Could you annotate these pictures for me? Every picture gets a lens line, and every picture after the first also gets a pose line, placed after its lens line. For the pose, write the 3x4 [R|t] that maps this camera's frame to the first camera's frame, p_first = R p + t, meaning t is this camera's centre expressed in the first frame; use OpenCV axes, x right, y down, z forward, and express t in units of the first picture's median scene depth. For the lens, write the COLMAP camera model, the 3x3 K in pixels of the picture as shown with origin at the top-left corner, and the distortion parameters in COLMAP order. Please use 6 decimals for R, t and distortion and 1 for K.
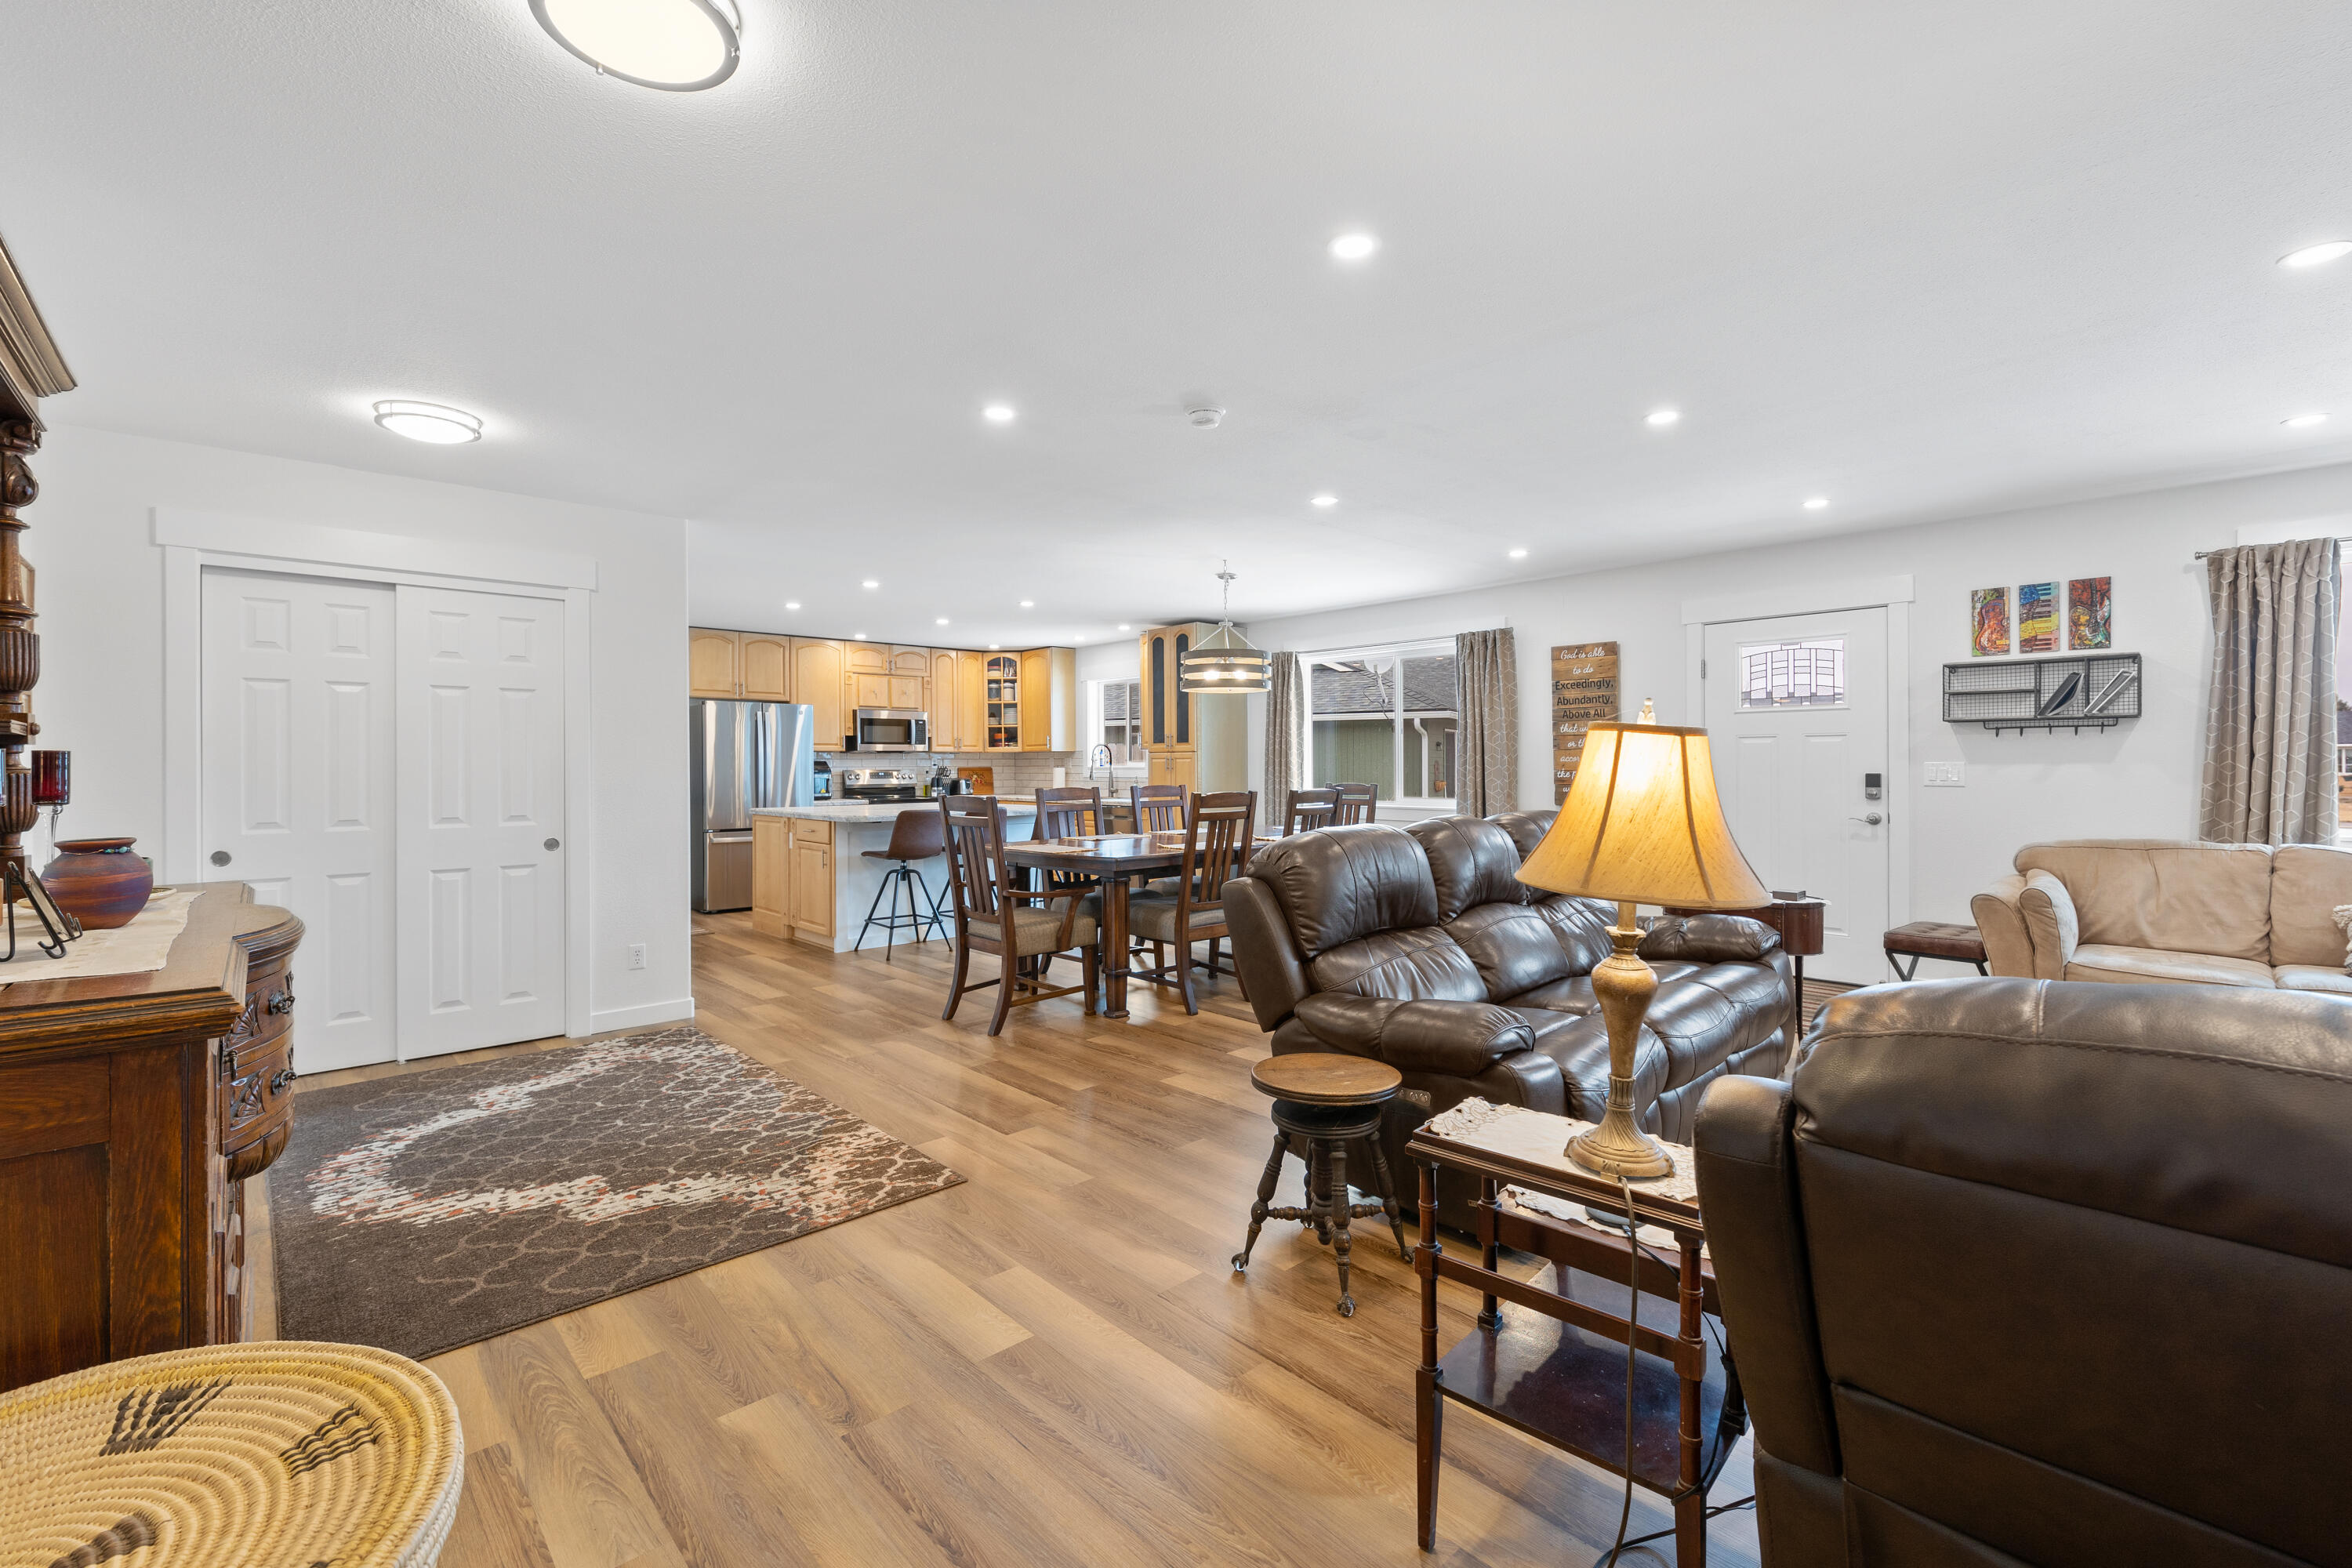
lens RADIAL K [[1008.9, 0, 1173.5], [0, 1008.9, 769.3], [0, 0, 1]] dist [-0.000609, -0.000032]
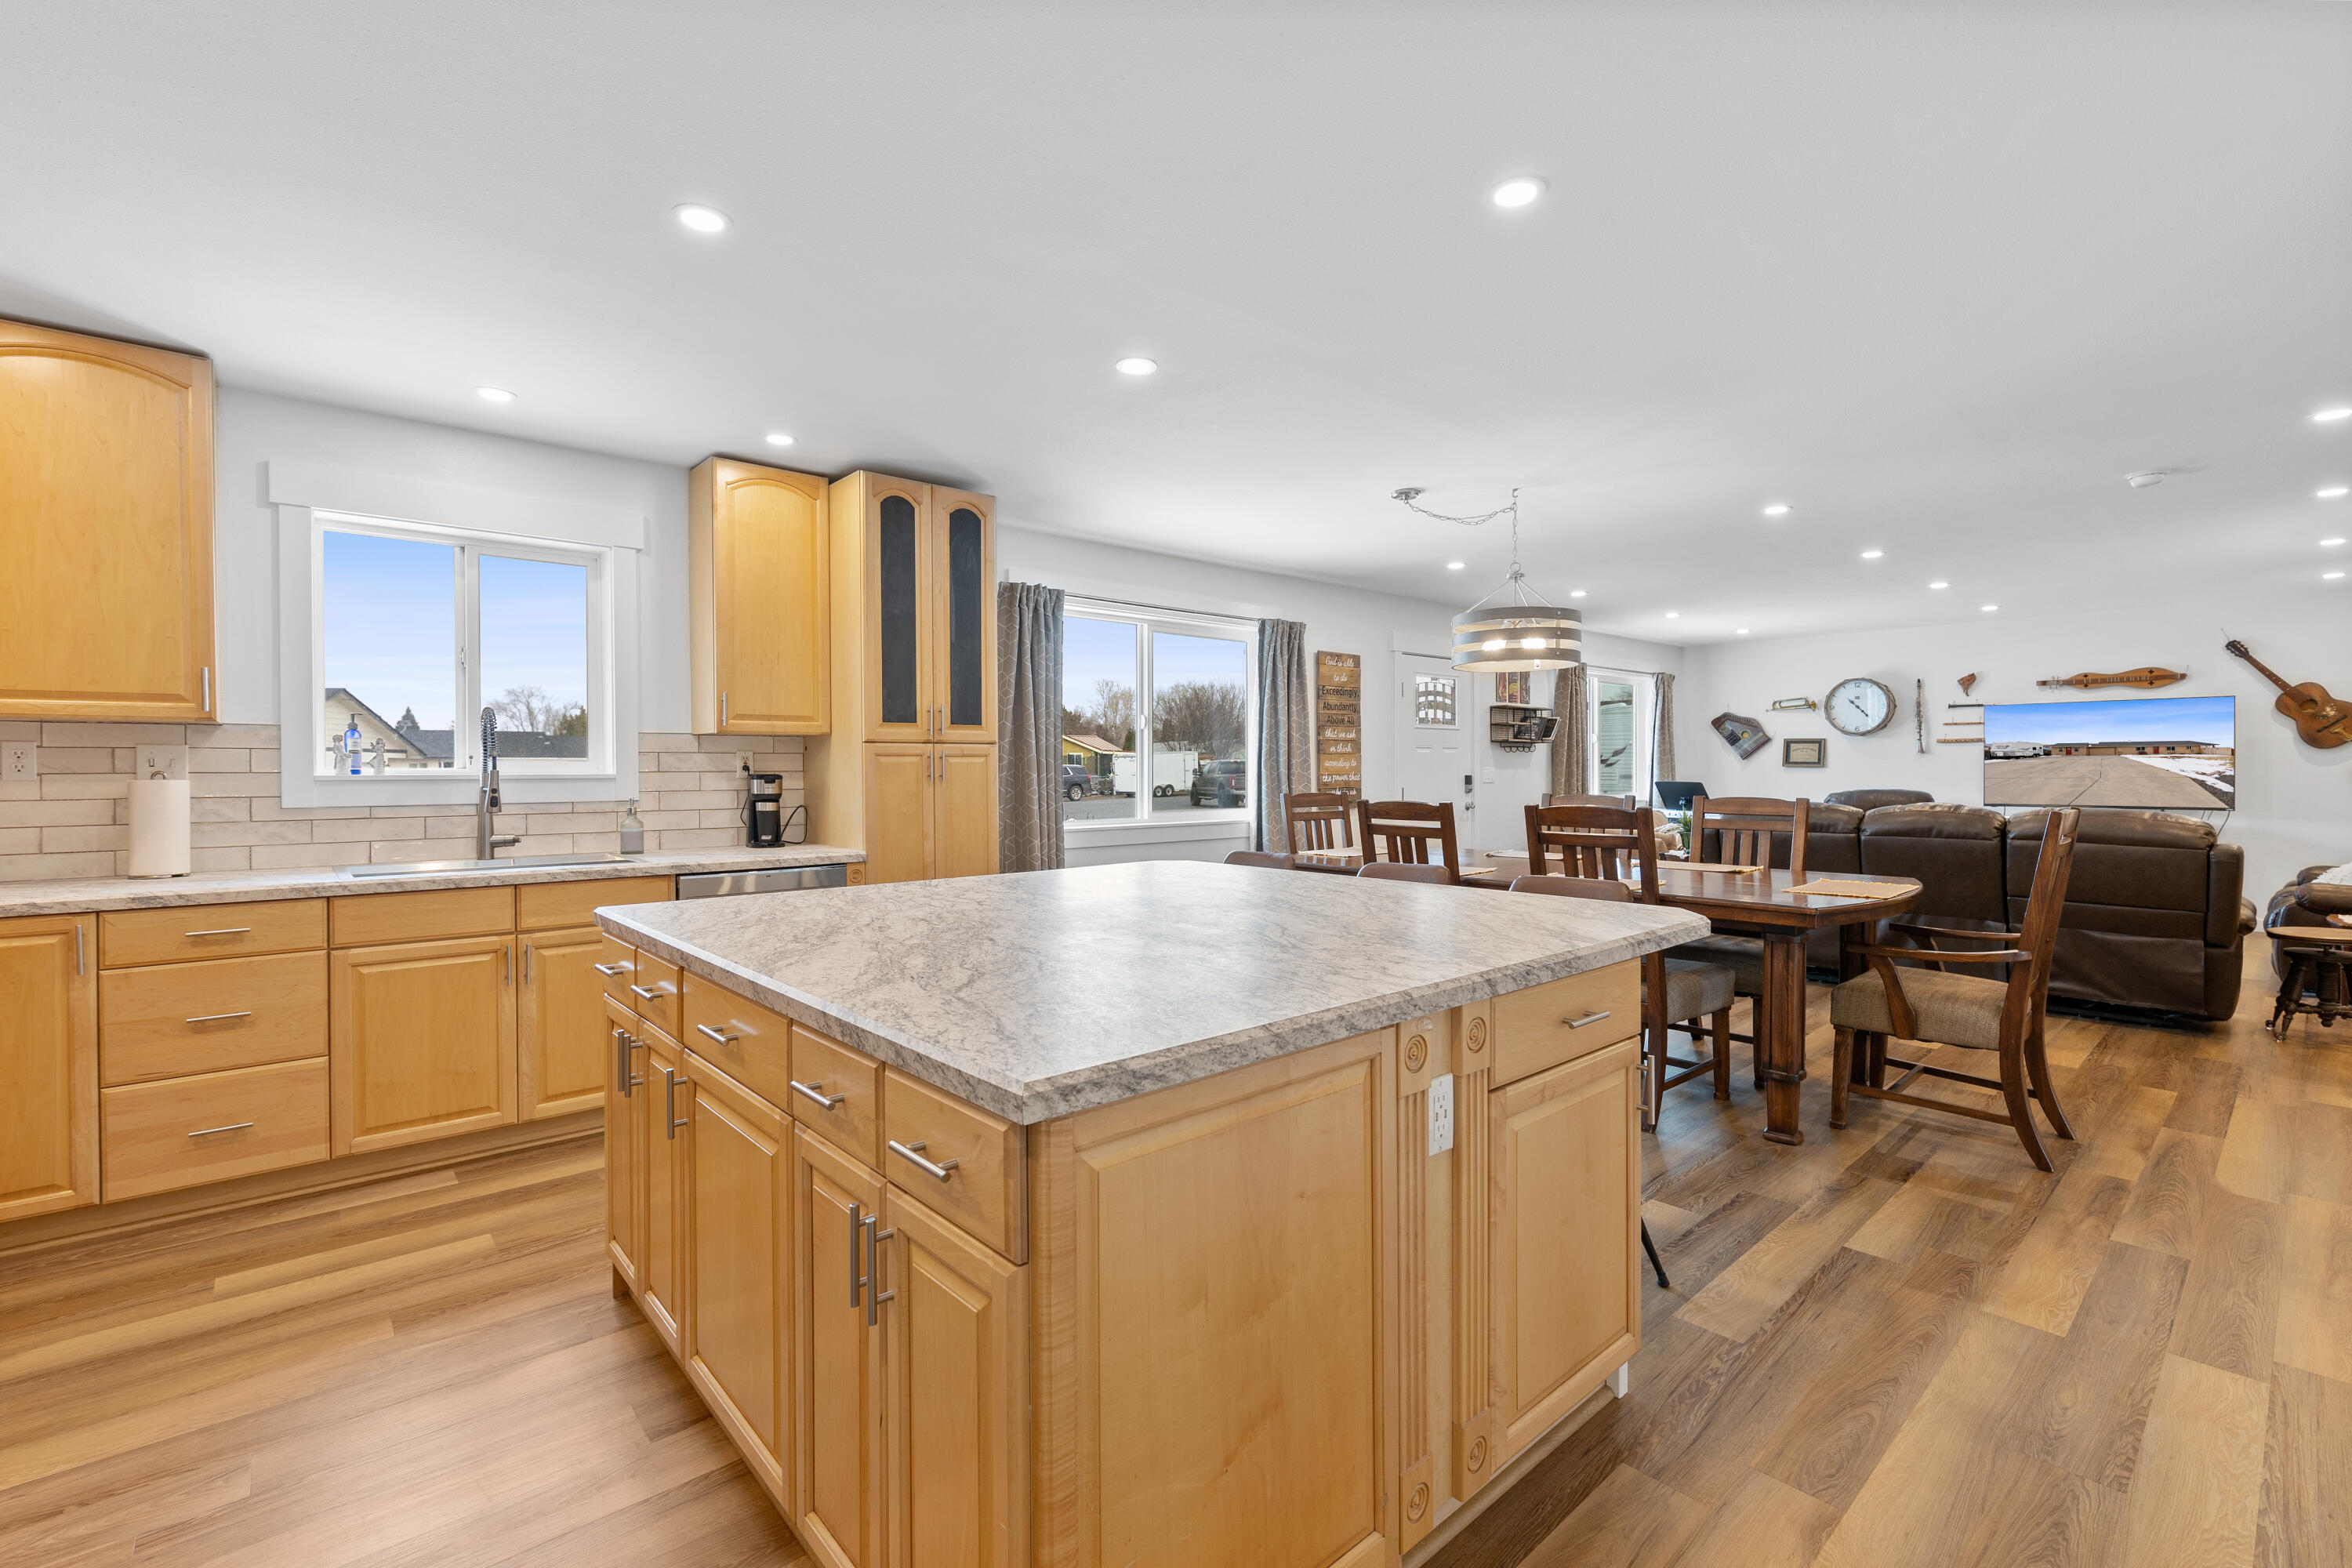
lens RADIAL K [[1020.6, 0, 1185.2], [0, 1020.6, 777.6], [0, 0, 1]] dist [0.000527, -0.000238]
pose [[0.013804, -0.004575, 0.999894, -0.648699], [0.007868, 0.999959, 0.004467, -0.001769], [-0.999874, 0.007805, 0.013840, 1.145028]]
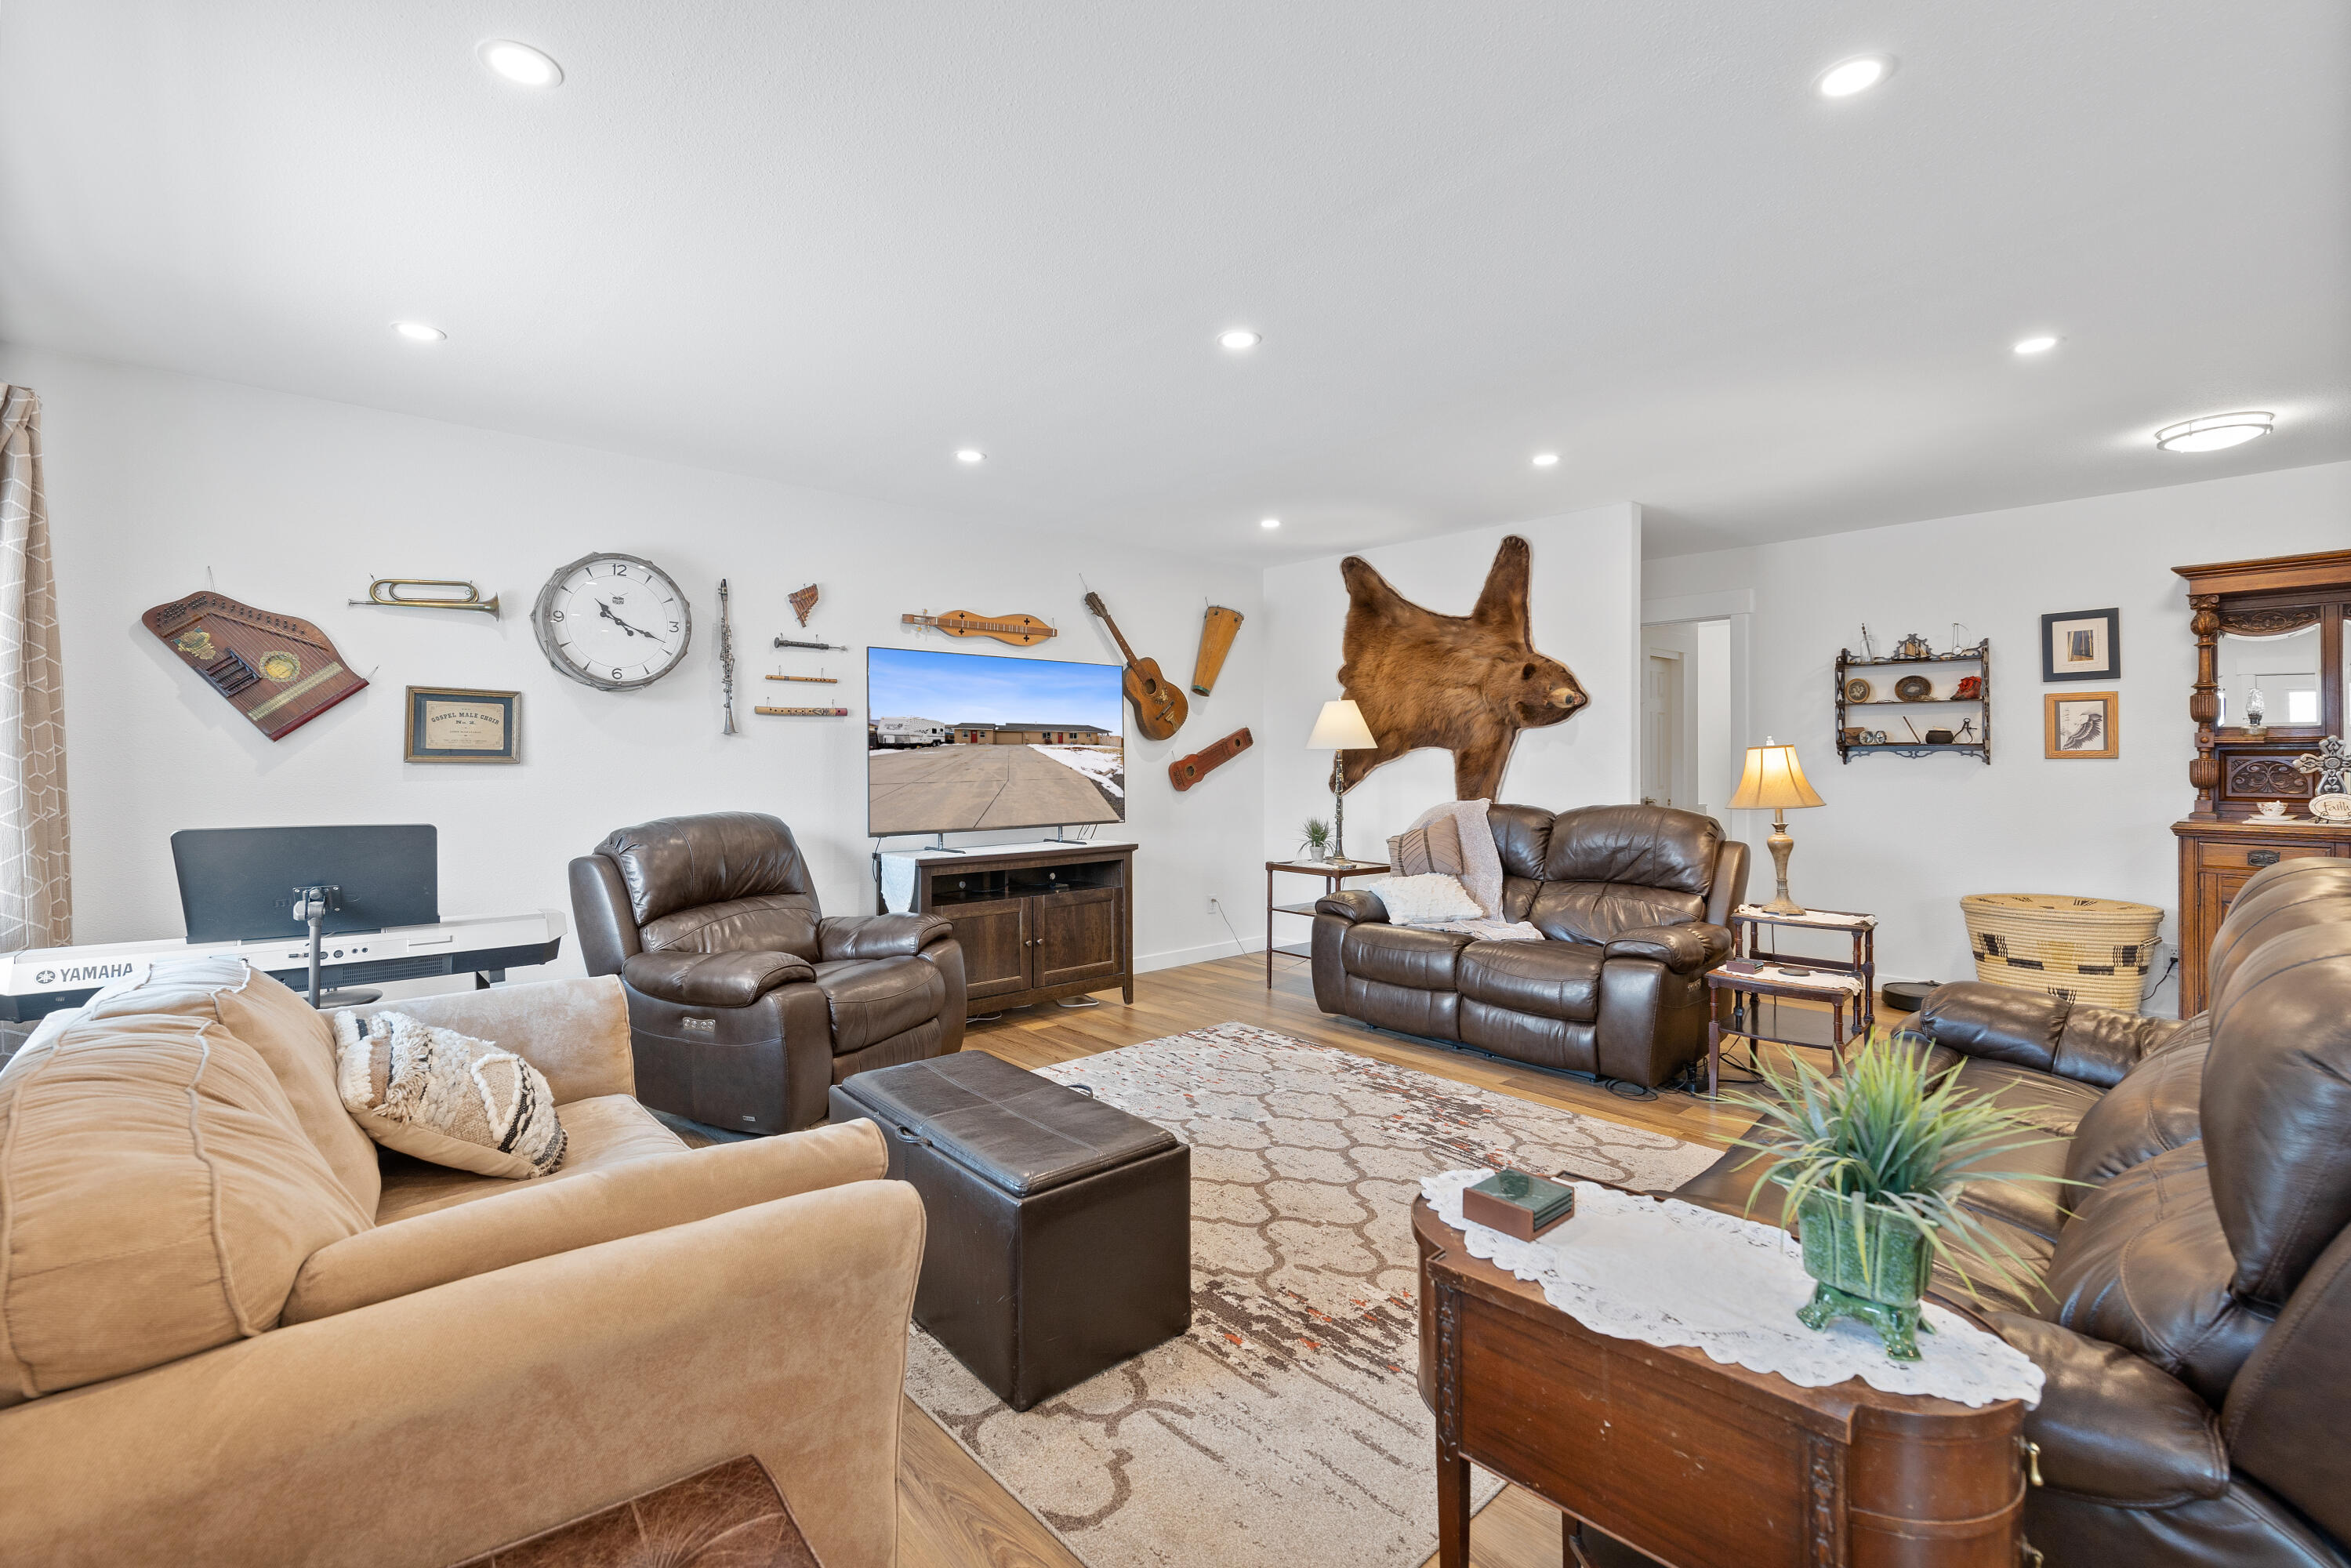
lens RADIAL K [[1018.9, 0, 1174.0], [0, 1018.9, 747.9], [0, 0, 1]] dist [-0.001295, -0.000427]
pose [[-0.999919, 0.004591, 0.011857, 0.449108], [0.004541, 0.999981, -0.004226, -0.007853], [-0.011876, -0.004172, -0.999921, 0.827640]]
